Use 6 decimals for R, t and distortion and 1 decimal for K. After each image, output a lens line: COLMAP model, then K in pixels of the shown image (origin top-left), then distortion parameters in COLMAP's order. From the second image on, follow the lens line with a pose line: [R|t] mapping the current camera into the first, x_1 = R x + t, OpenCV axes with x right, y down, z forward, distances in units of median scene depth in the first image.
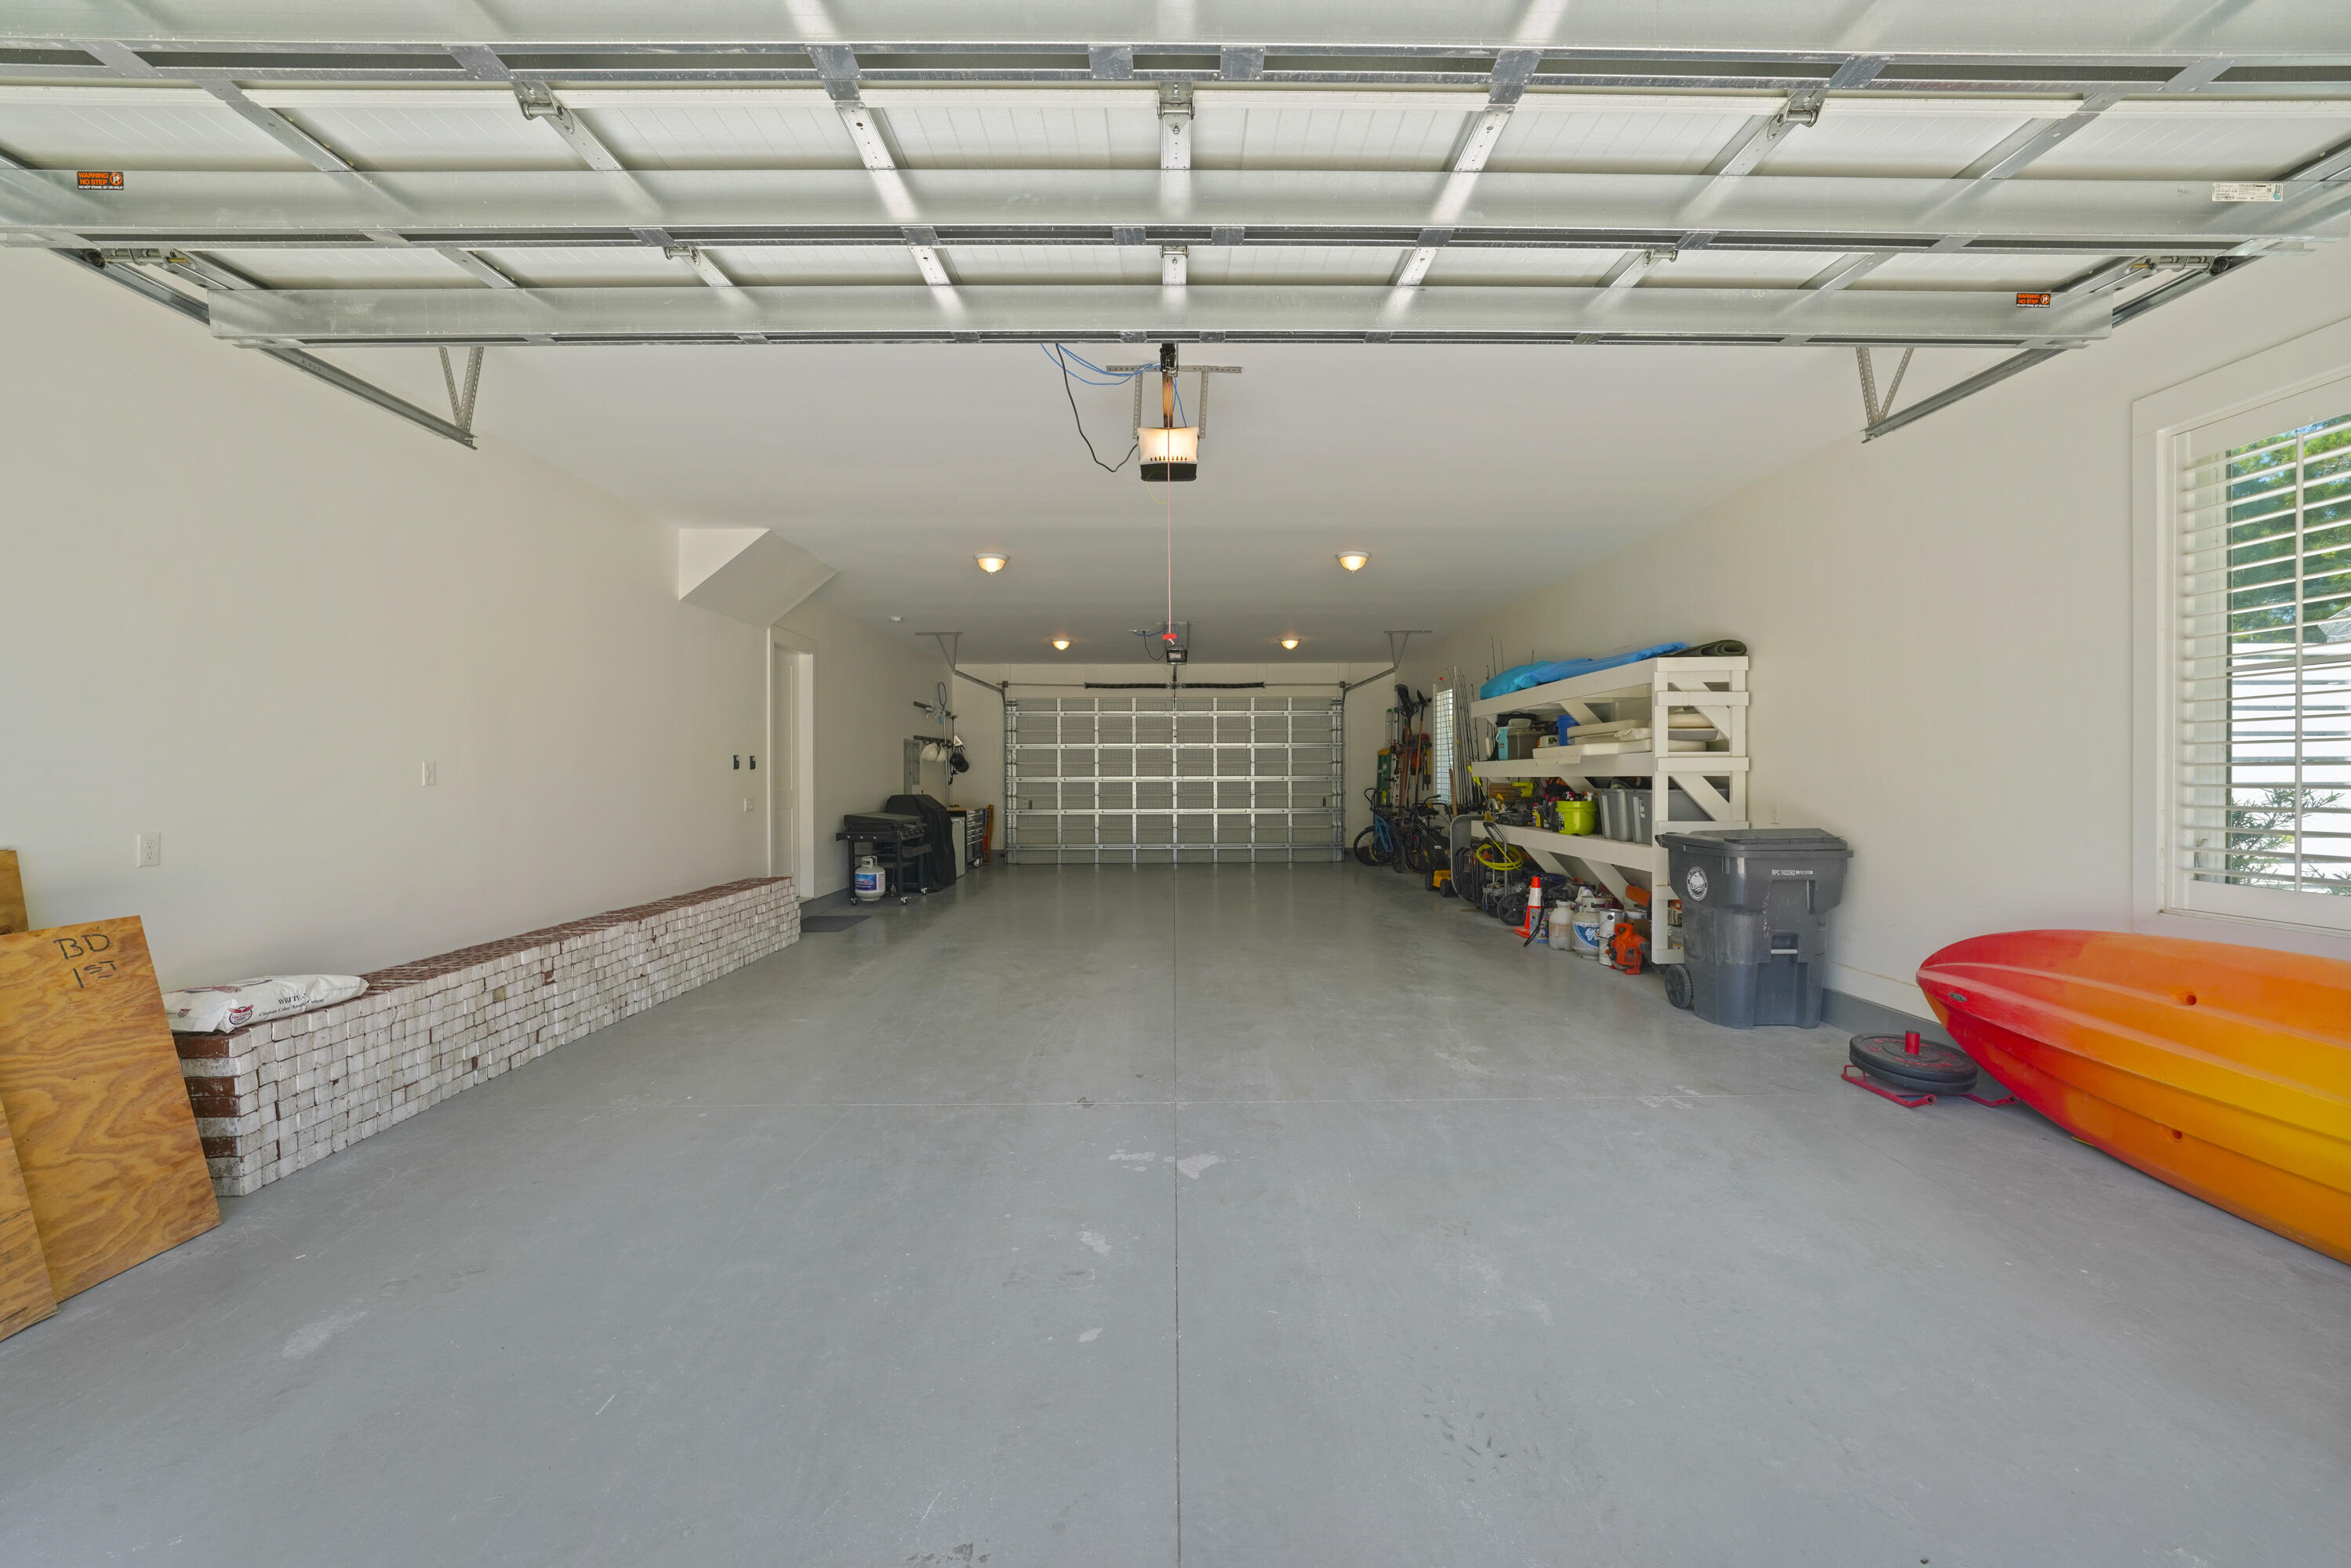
lens RADIAL K [[946.1, 0, 1175.5], [0, 946.1, 784.0], [0, 0, 1]] dist [-0.009745, 0.000370]
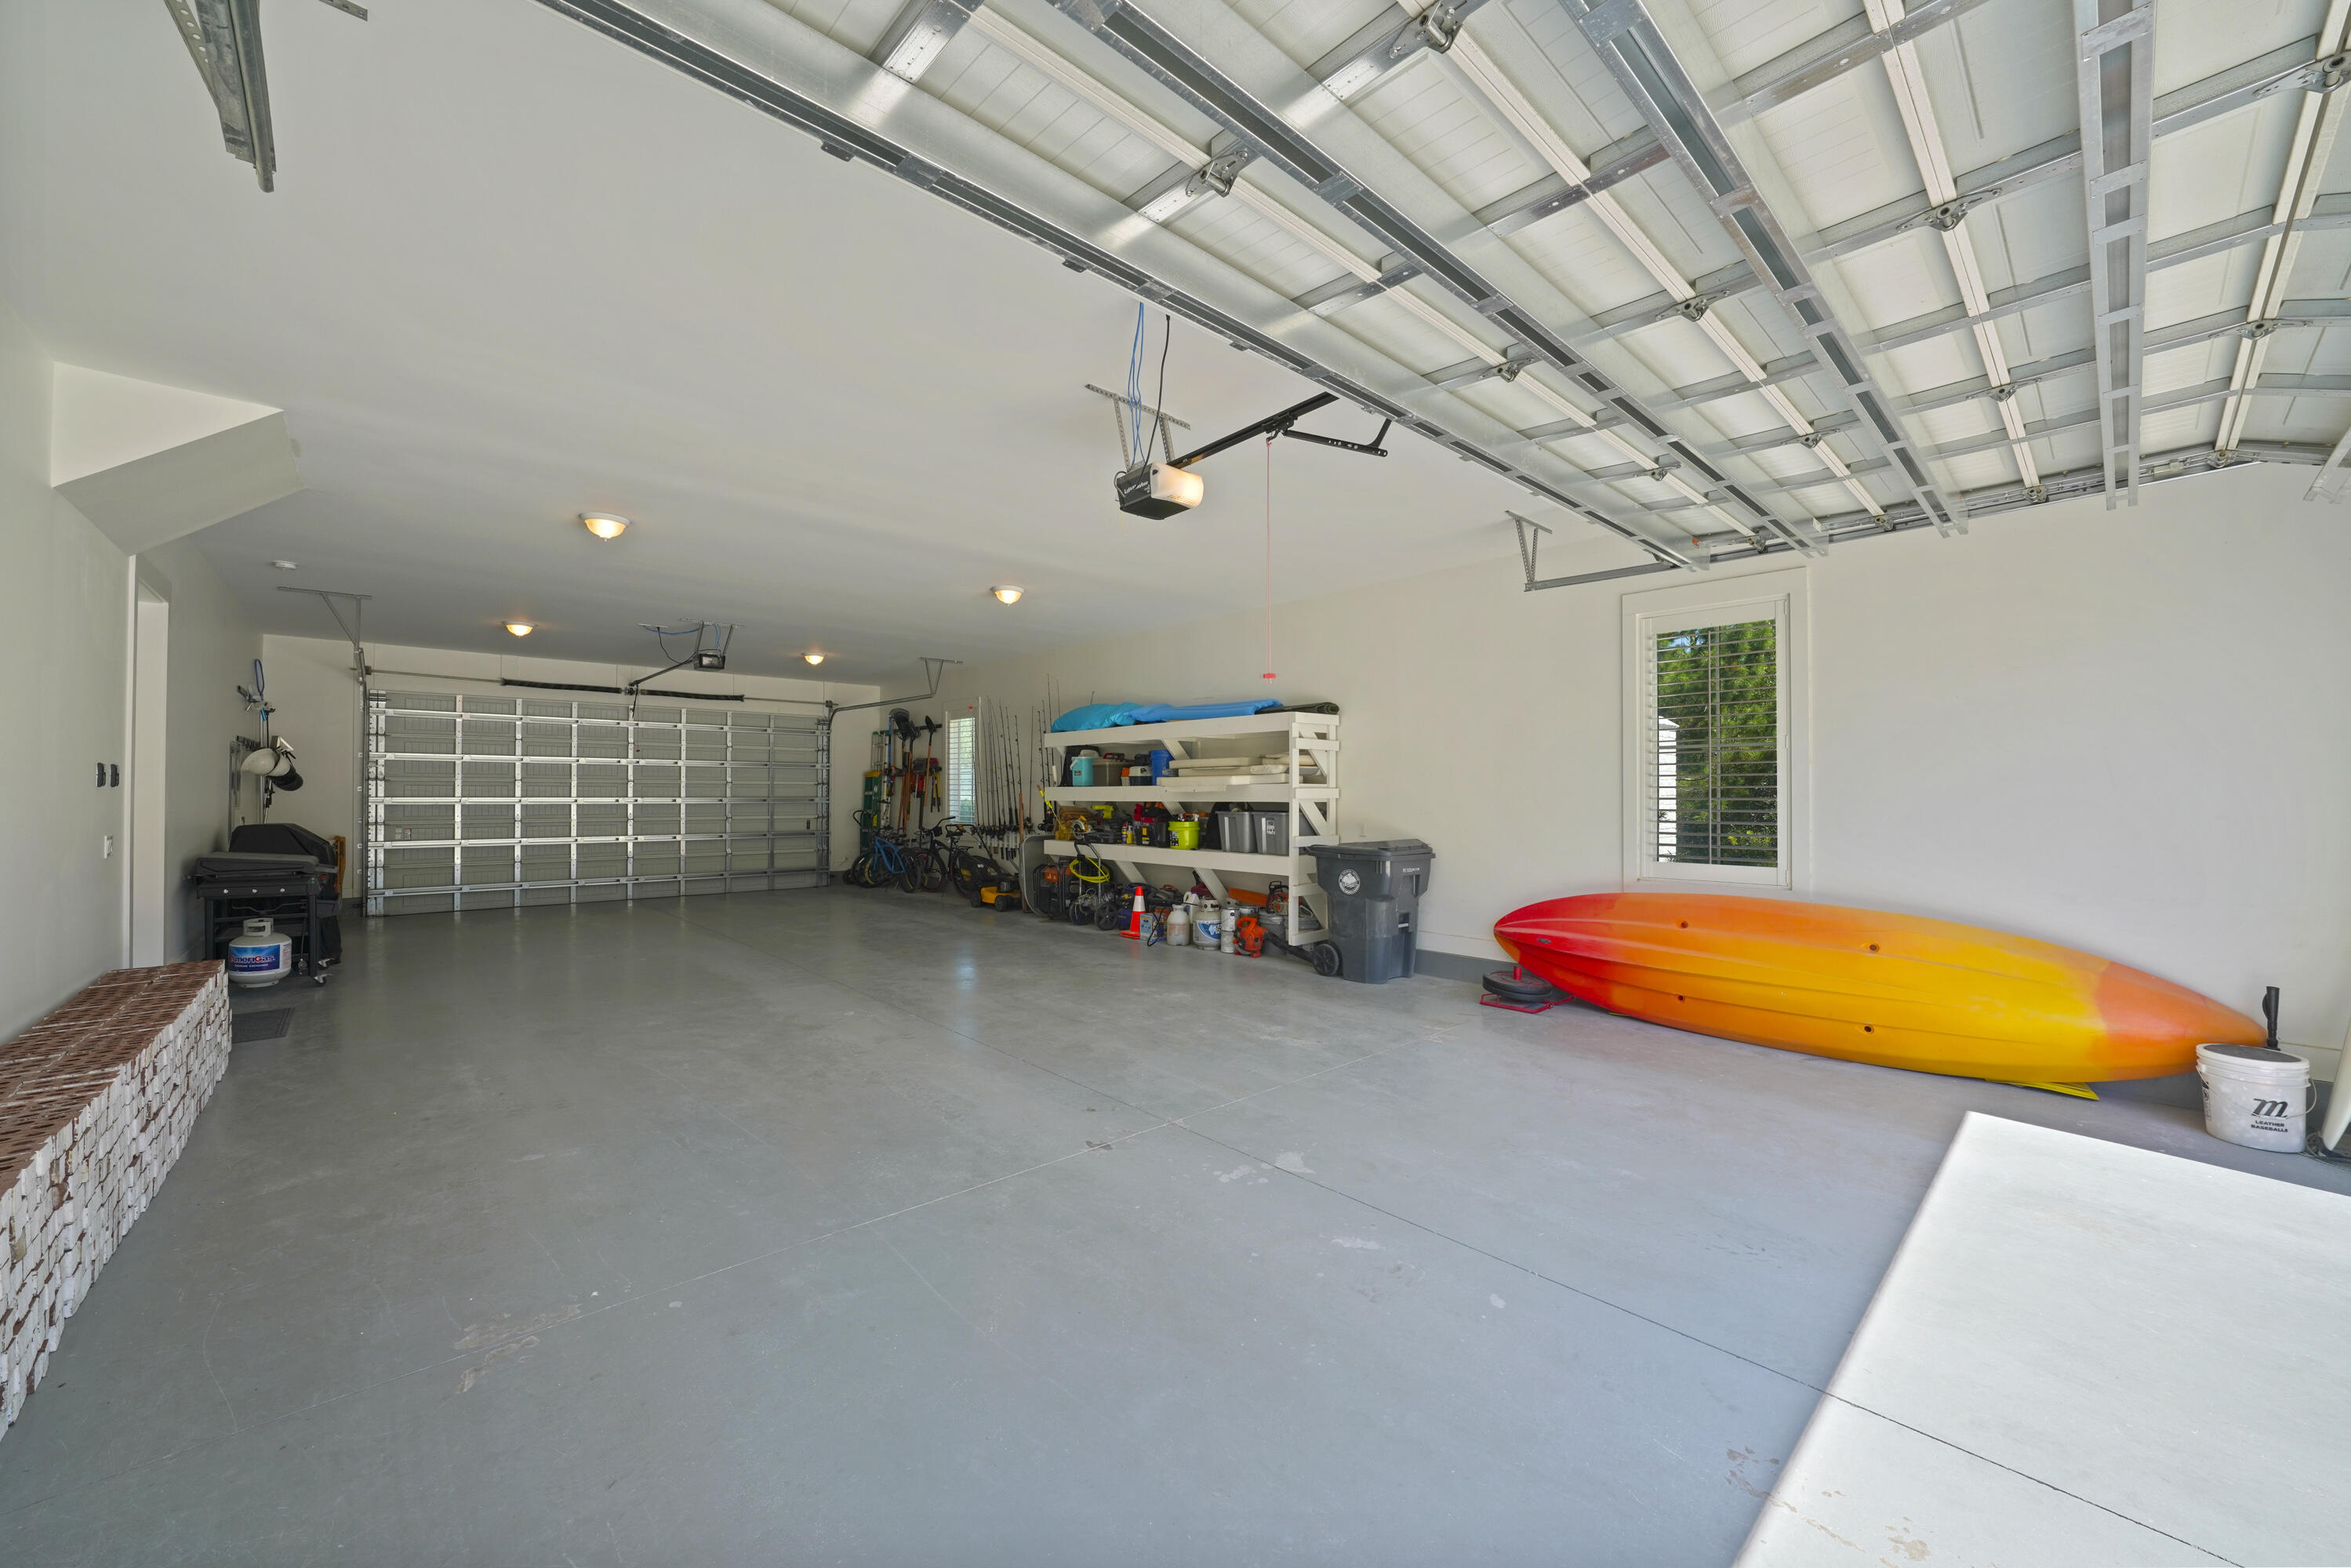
lens RADIAL K [[897.4, 0, 1185.4], [0, 897.4, 785.6], [0, 0, 1]] dist [-0.011033, 0.000467]
pose [[0.739782, 0.013371, 0.672714, -0.375641], [0.000584, 0.999789, -0.020514, -0.004812], [-0.672846, 0.015569, 0.739618, 0.153956]]
